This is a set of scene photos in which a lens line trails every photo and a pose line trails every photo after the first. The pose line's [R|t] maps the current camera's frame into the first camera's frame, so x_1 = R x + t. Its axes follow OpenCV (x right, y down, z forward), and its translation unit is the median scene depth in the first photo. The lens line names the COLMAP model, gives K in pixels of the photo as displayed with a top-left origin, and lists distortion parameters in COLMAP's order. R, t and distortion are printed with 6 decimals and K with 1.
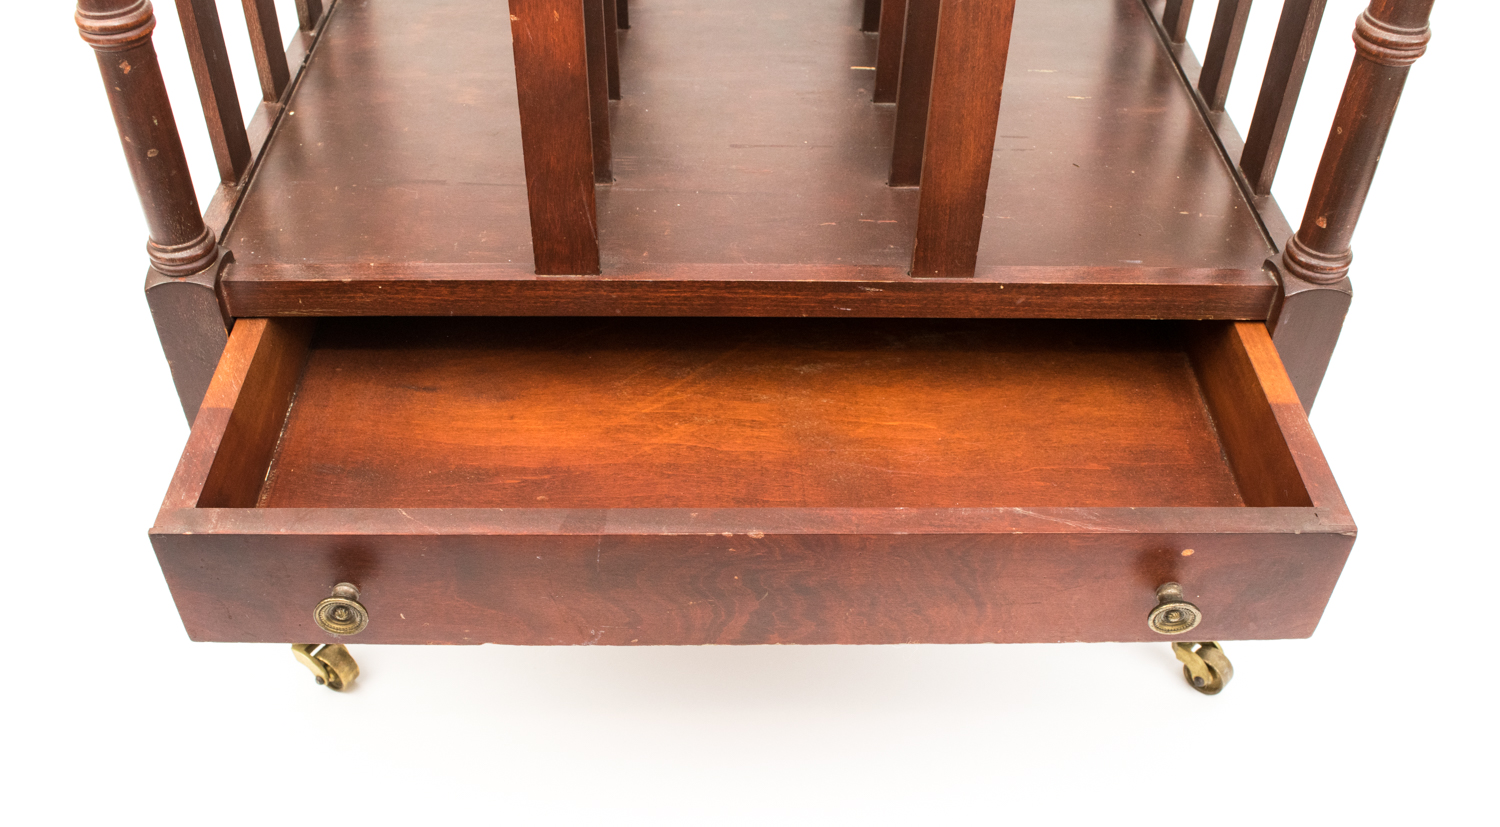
lens RADIAL K [[1387.1, 0, 764.7], [0, 1387.1, 496.1], [0, 0, 1]] dist [-0.101331, 0.028429]
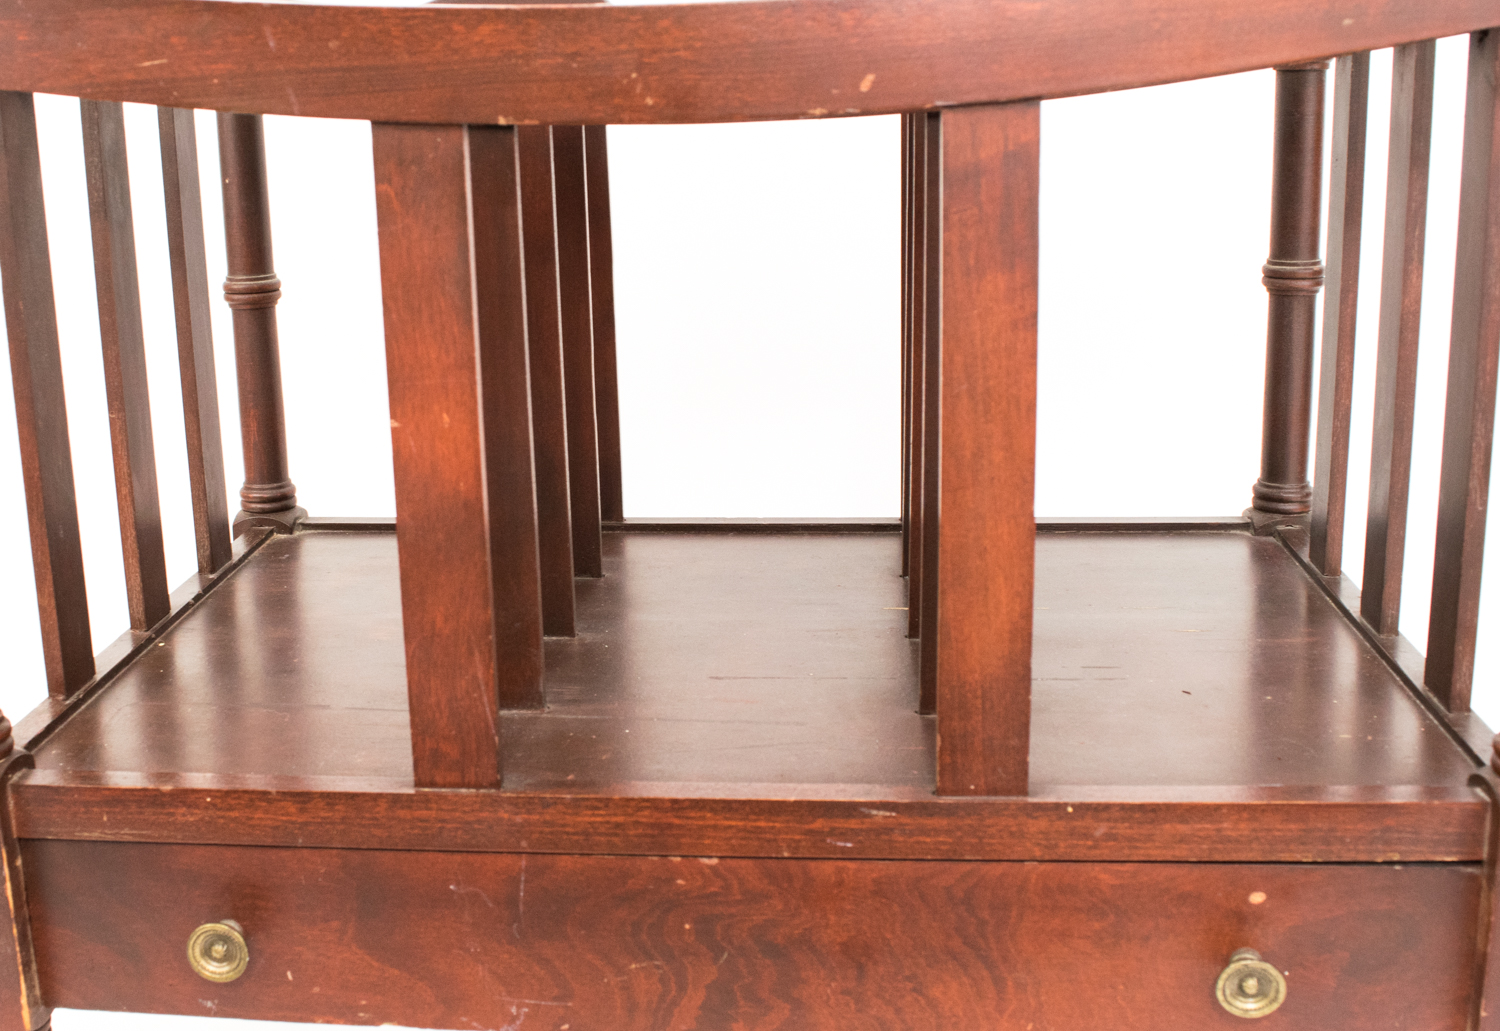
lens RADIAL K [[1794.2, 0, 591.0], [0, 1794.2, 497.2], [0, 0, 1]] dist [-0.097950, 0.013956]
pose [[0.985831, -0.023954, -0.166025, 0.085853], [-0.061907, 0.867927, -0.492819, 0.163949], [0.155903, 0.496114, 0.854146, 0.124267]]
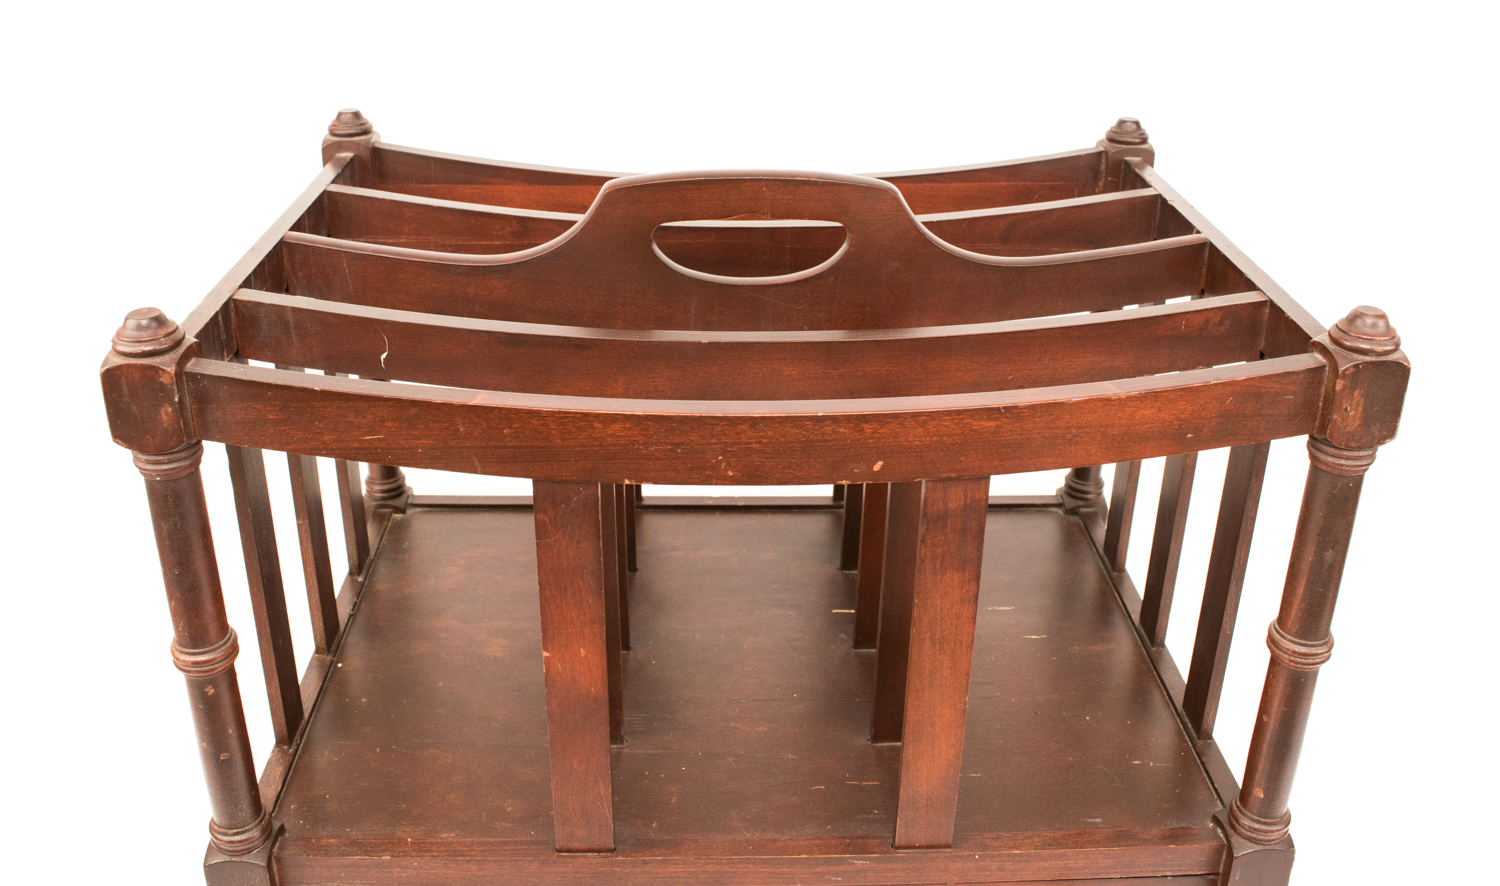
lens RADIAL K [[1317.7, 0, 737.1], [0, 1317.7, 332.4], [0, 0, 1]] dist [-0.098675, 0.014738]
pose [[0.999884, -0.014319, -0.005142, -0.009079], [0.011512, 0.933022, -0.359636, -0.171137], [0.009947, 0.359535, 0.933079, -0.119102]]
